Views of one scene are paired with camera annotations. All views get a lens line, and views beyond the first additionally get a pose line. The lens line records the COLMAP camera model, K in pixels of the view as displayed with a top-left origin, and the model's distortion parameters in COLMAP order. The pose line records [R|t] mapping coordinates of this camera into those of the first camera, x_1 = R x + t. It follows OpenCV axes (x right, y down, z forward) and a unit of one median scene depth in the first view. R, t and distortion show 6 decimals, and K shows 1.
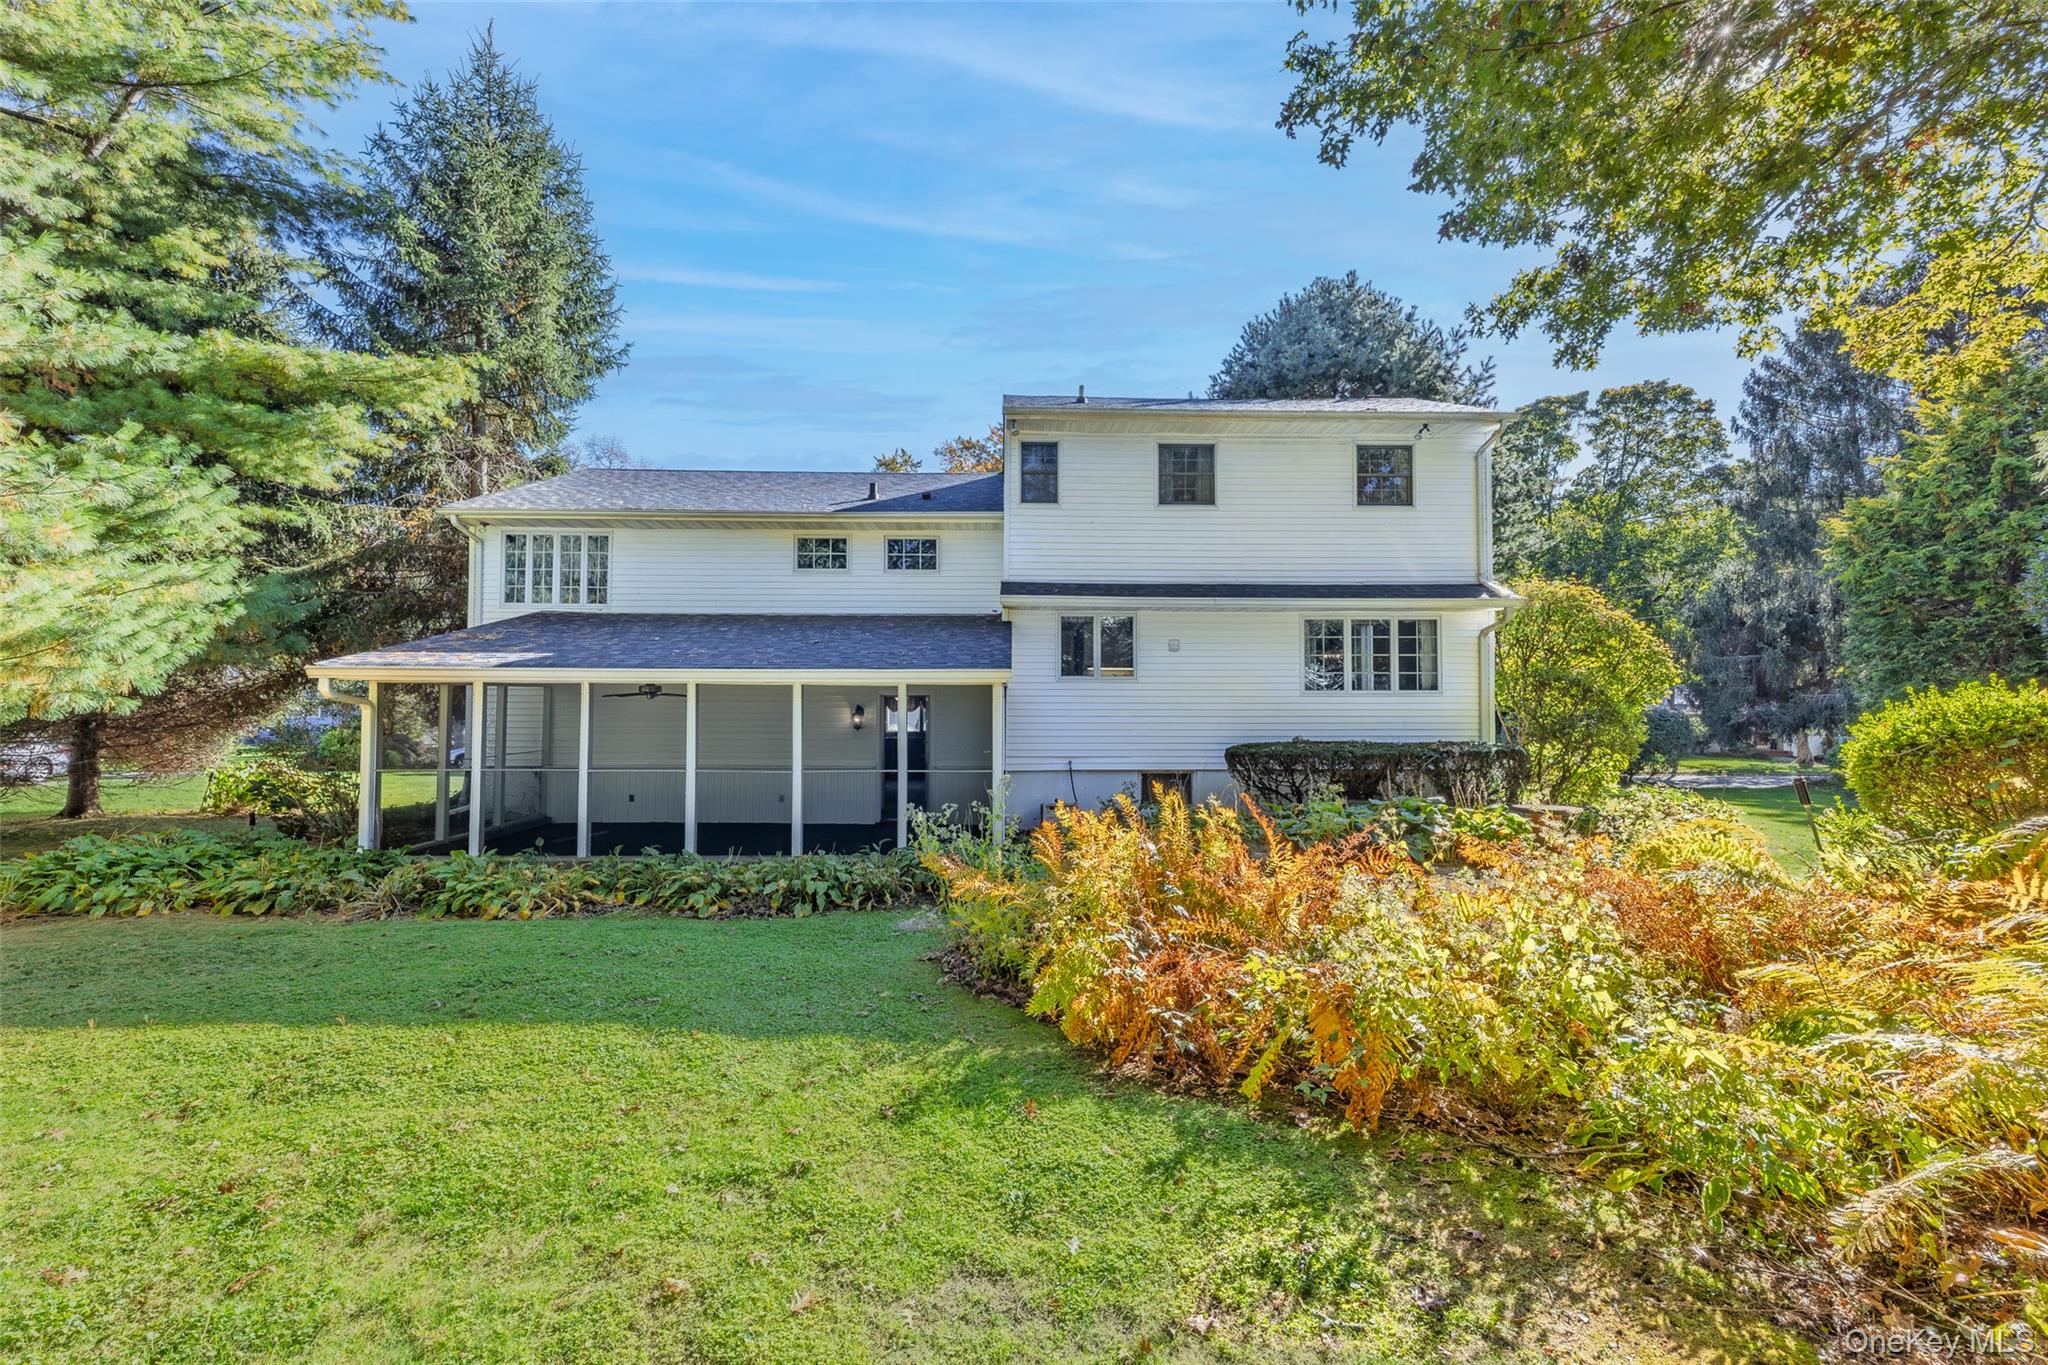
lens RADIAL K [[848.8, 0, 1028.3], [0, 848.8, 686.8], [0, 0, 1]] dist [0.013608, -0.001520]
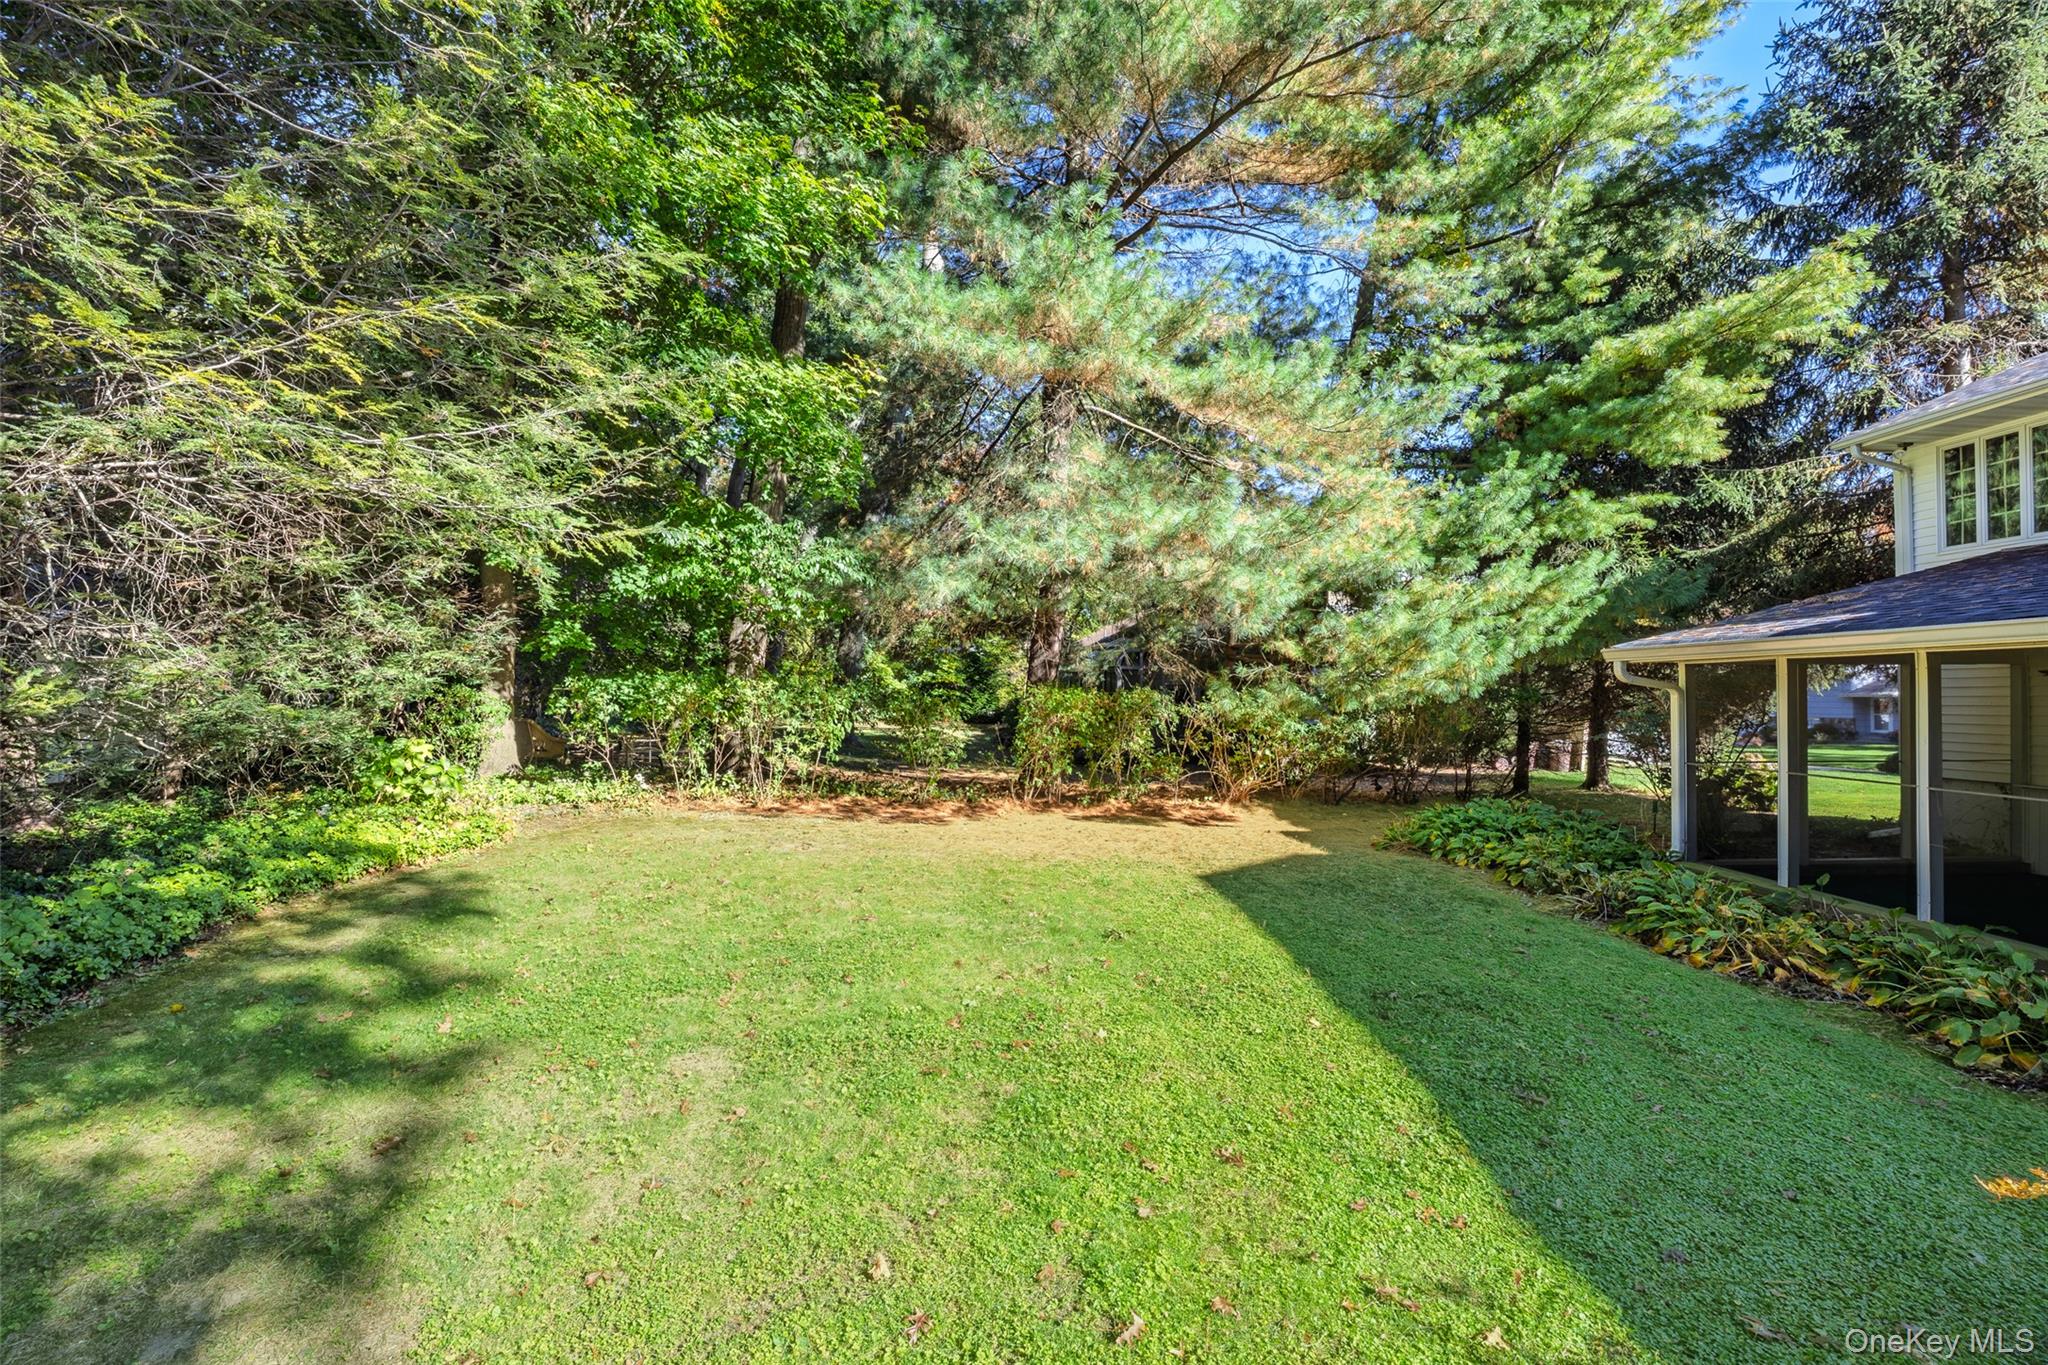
lens RADIAL K [[876.0, 0, 1021.6], [0, 876.0, 673.6], [0, 0, 1]] dist [-0.003893, -0.000355]
pose [[-0.013040, -0.025780, -0.999583, 0.119158], [0.017420, 0.999510, -0.026006, 0.012526], [0.999763, -0.017752, -0.012585, 0.243912]]
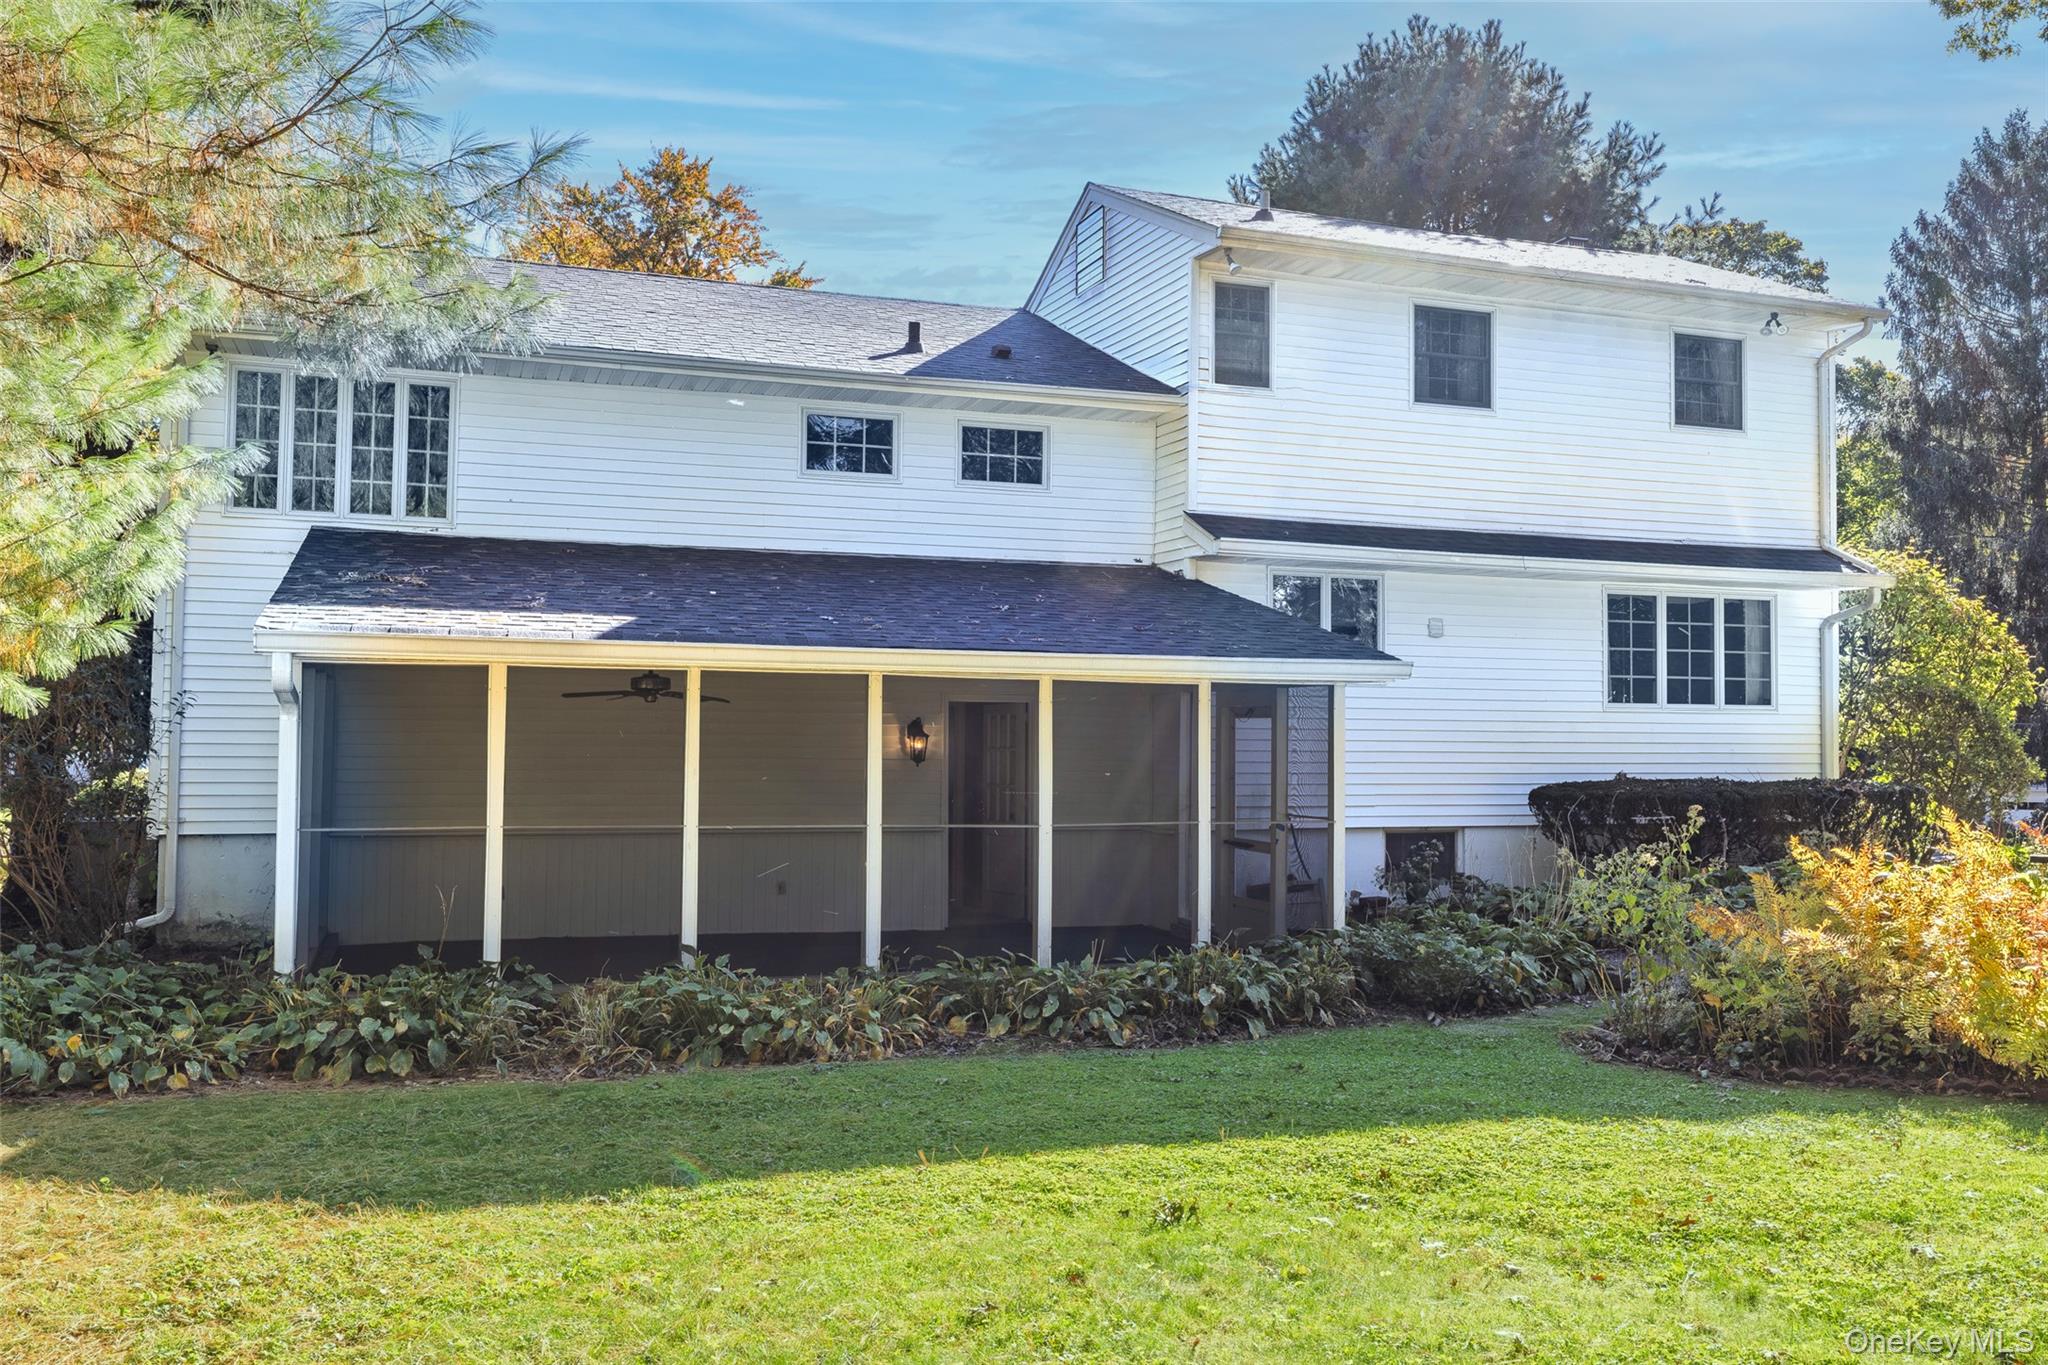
lens RADIAL K [[1744.4, 0, 1017.9], [0, 1744.4, 689.7], [0, 0, 1]] dist [0.008305, -0.013053]
pose [[0.946859, 0.015682, 0.321267, -0.527964], [-0.013842, 0.999872, -0.008012, 0.011289], [-0.321351, 0.003140, 0.946955, -0.120113]]
